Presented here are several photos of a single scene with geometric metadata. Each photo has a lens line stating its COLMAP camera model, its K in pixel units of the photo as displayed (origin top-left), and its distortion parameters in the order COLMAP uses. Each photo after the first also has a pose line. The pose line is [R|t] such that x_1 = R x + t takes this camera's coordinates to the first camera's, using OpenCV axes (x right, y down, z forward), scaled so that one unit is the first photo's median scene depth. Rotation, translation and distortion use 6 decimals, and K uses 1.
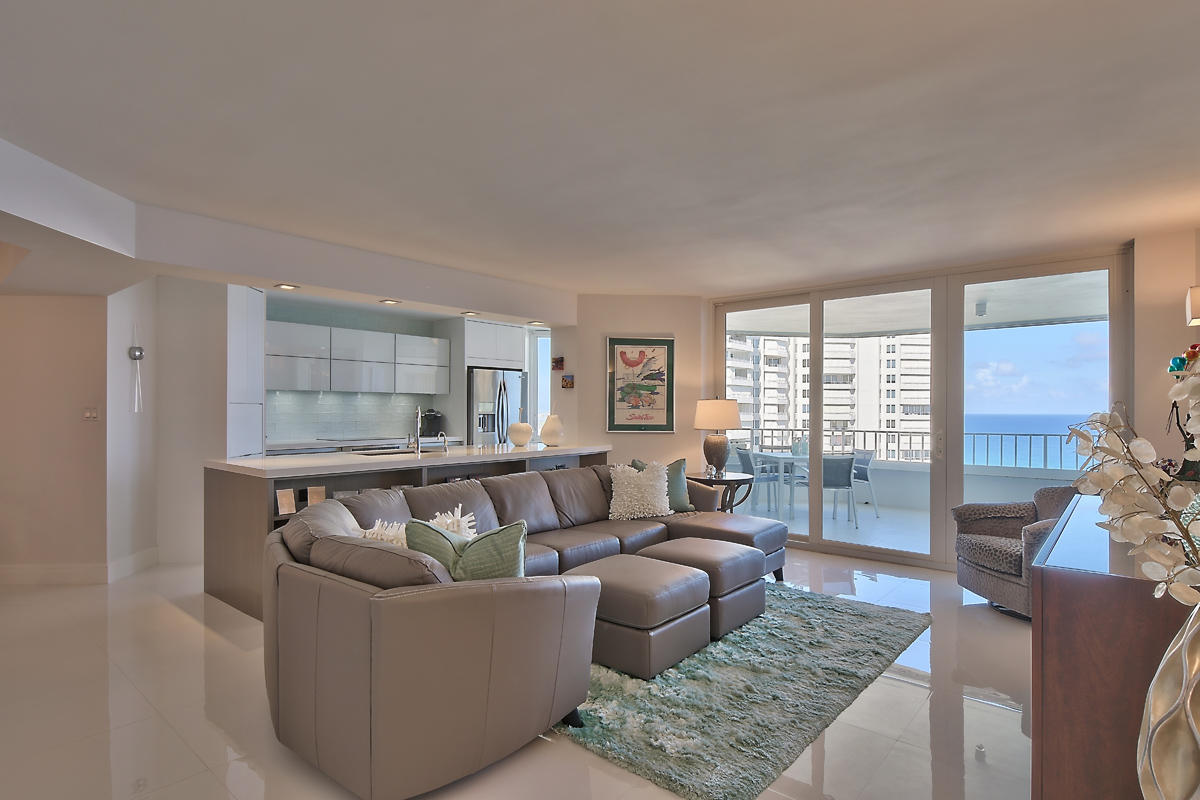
lens RADIAL K [[618.0, 0, 600.7], [0, 618.0, 408.3], [0, 0, 1]] dist [-0.002006, -0.000992]
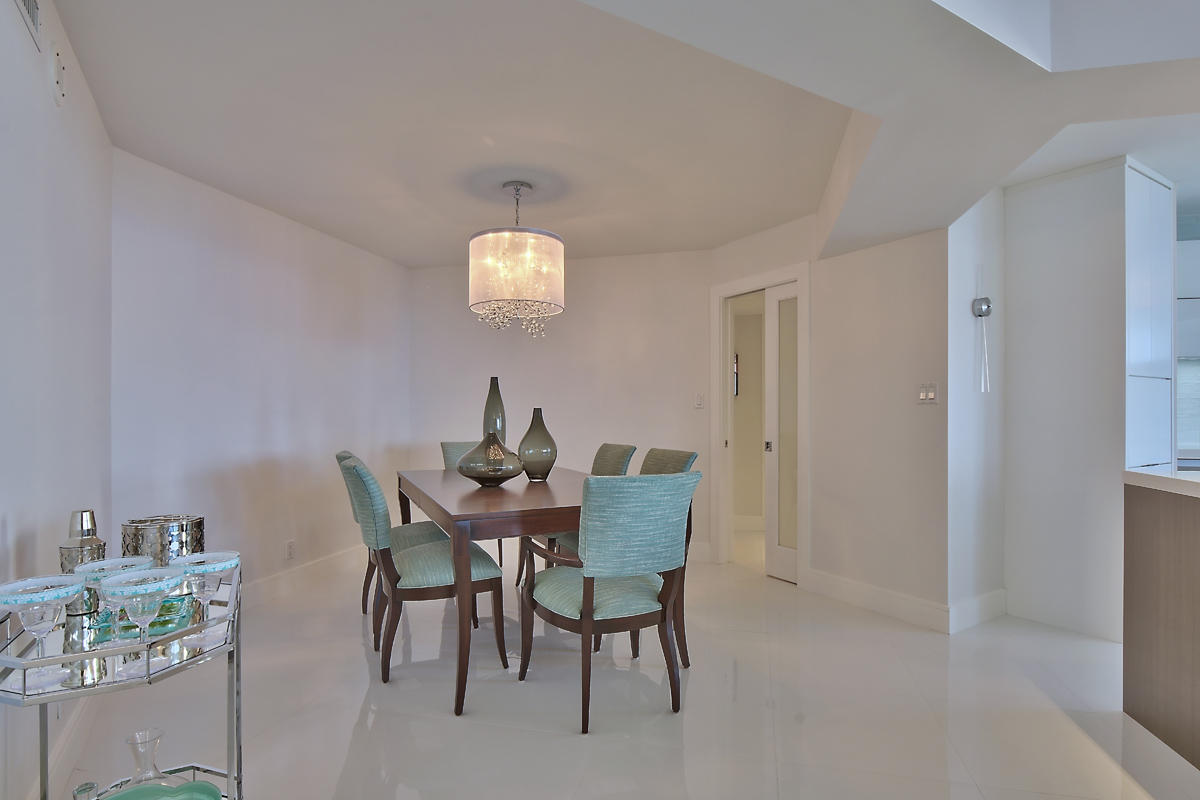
lens RADIAL K [[626.7, 0, 605.8], [0, 626.7, 412.3], [0, 0, 1]] dist [0.000229, -0.000665]
pose [[0.467289, 0.000579, -0.884104, -0.256078], [0.000649, 0.999999, 0.000998, 0.021546], [0.884104, -0.001041, 0.467289, 0.232894]]
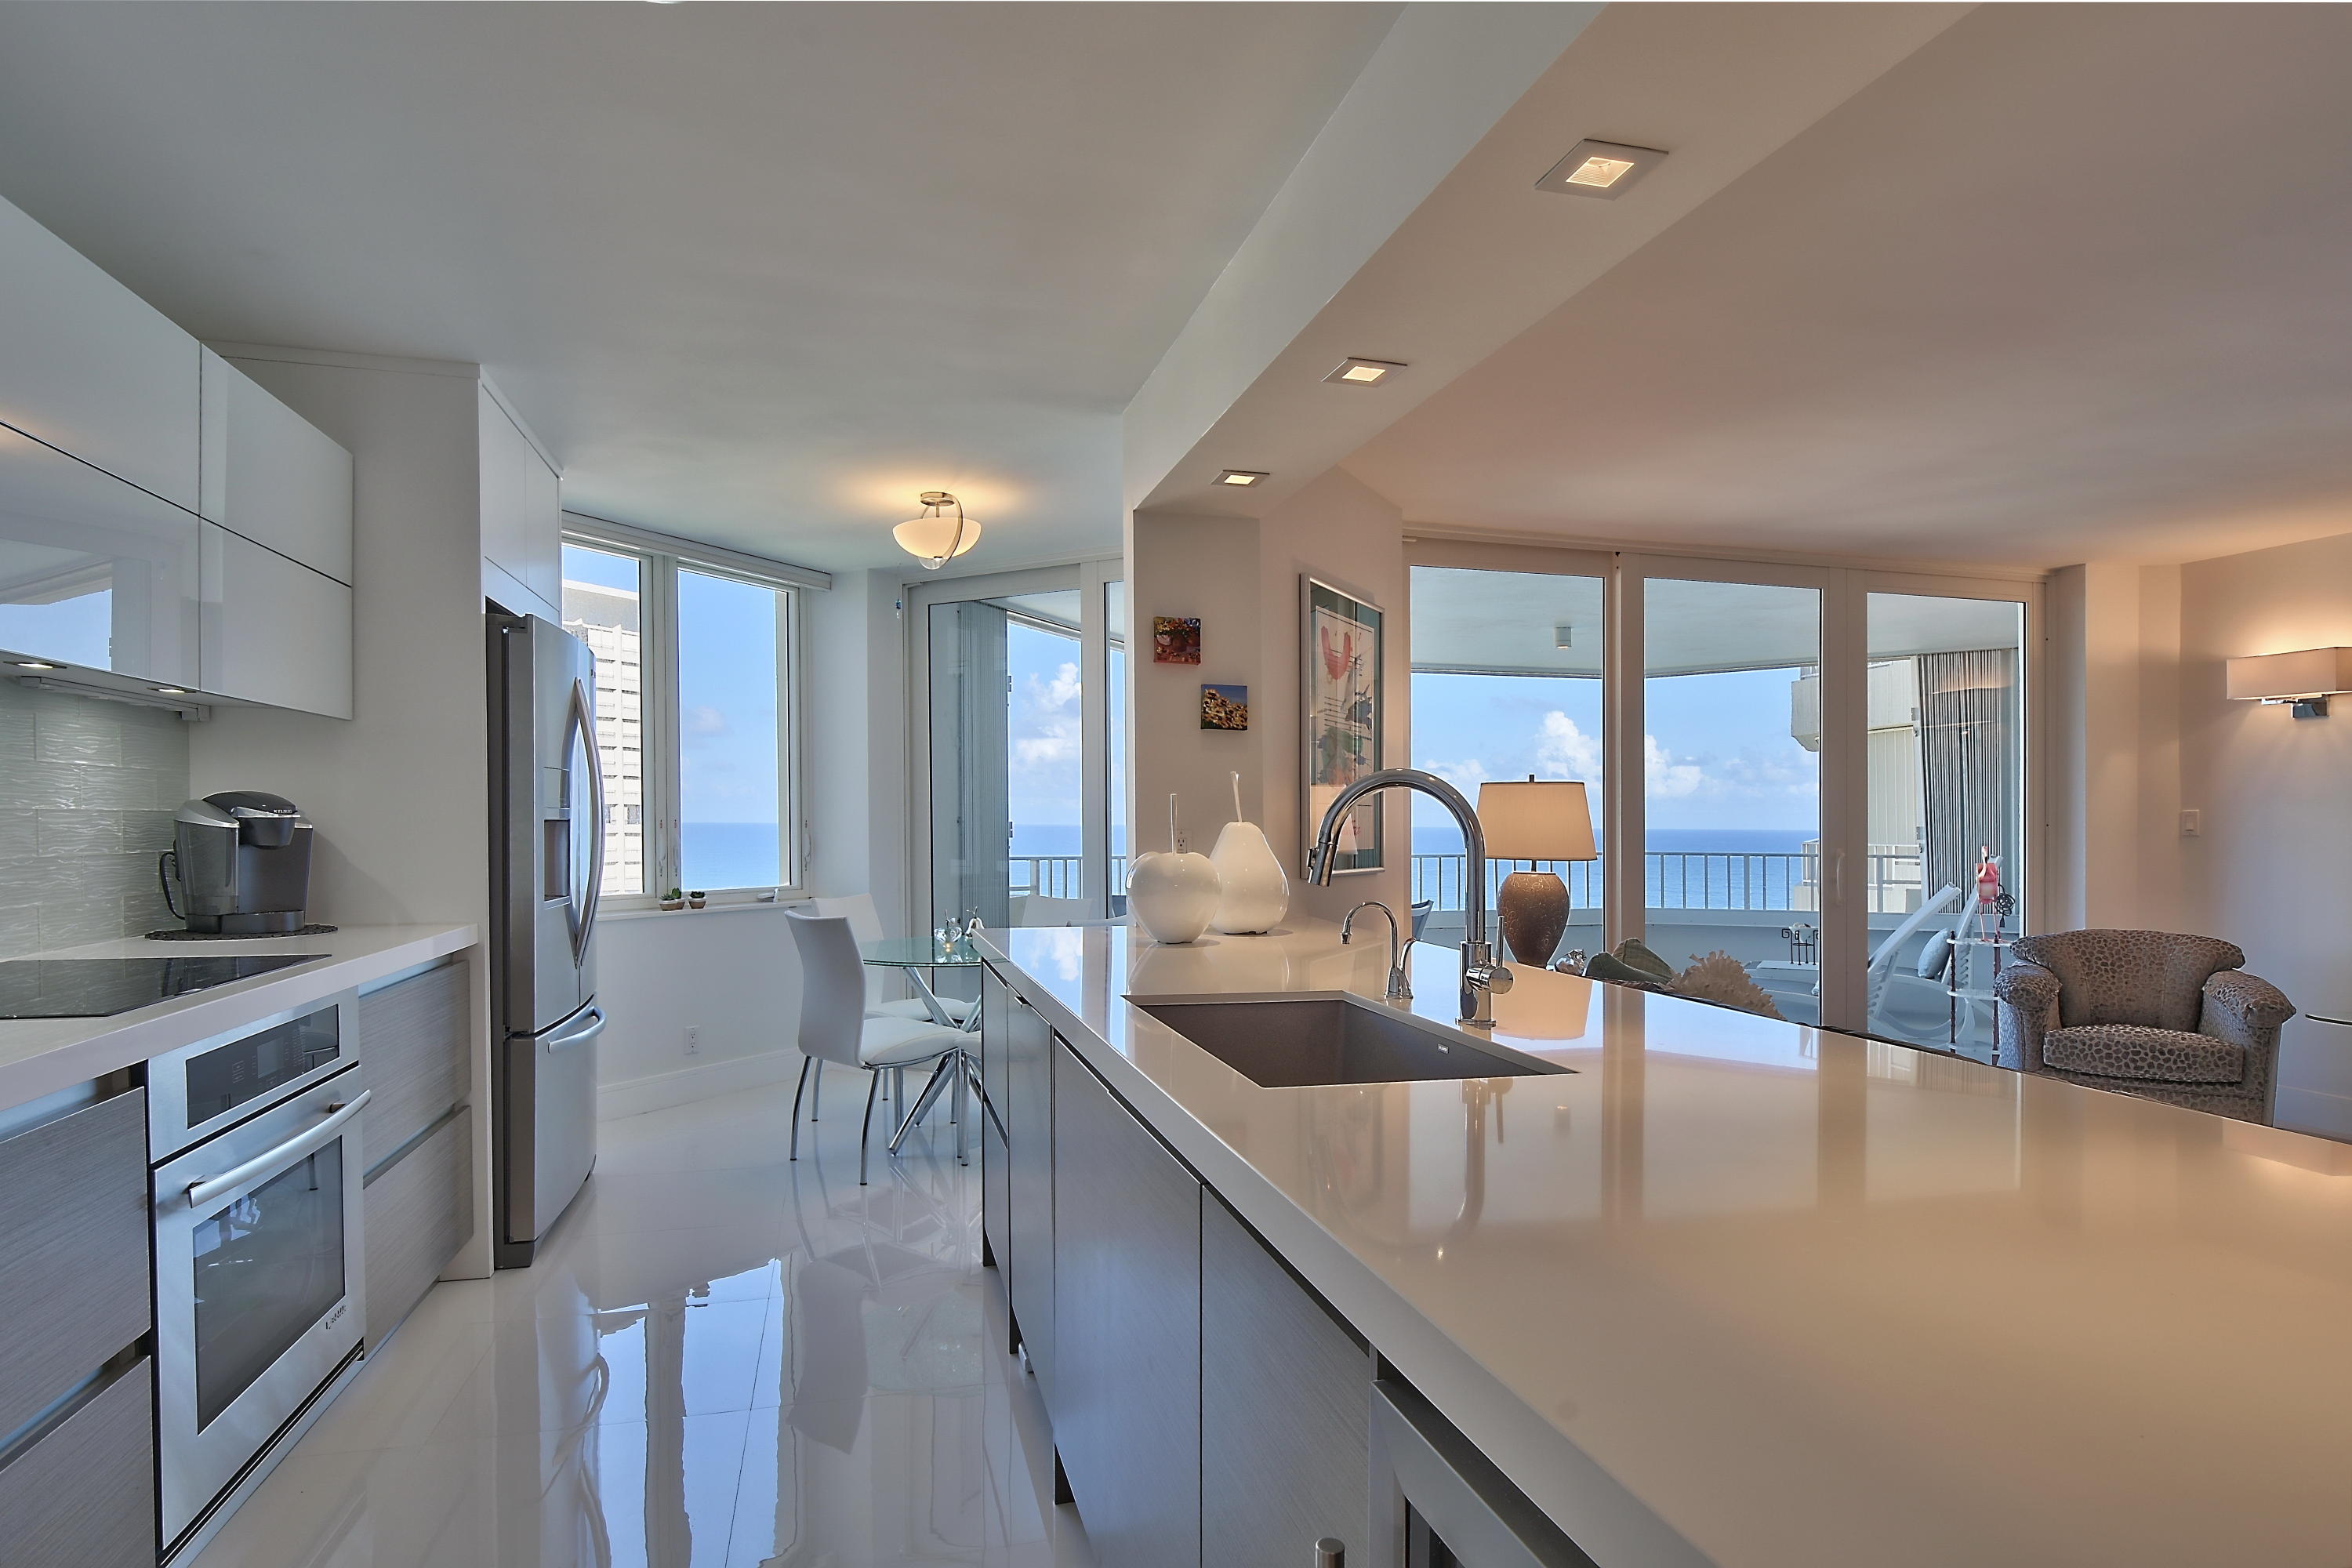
lens RADIAL K [[1204.7, 0, 1179.3], [0, 1204.7, 836.9], [0, 0, 1]] dist [-0.004531, -0.001297]
pose [[0.562826, -0.010135, 0.826514, -0.533956], [-0.007322, 0.999824, 0.017246, 0.008036], [-0.826543, -0.015758, 0.562653, 0.701819]]
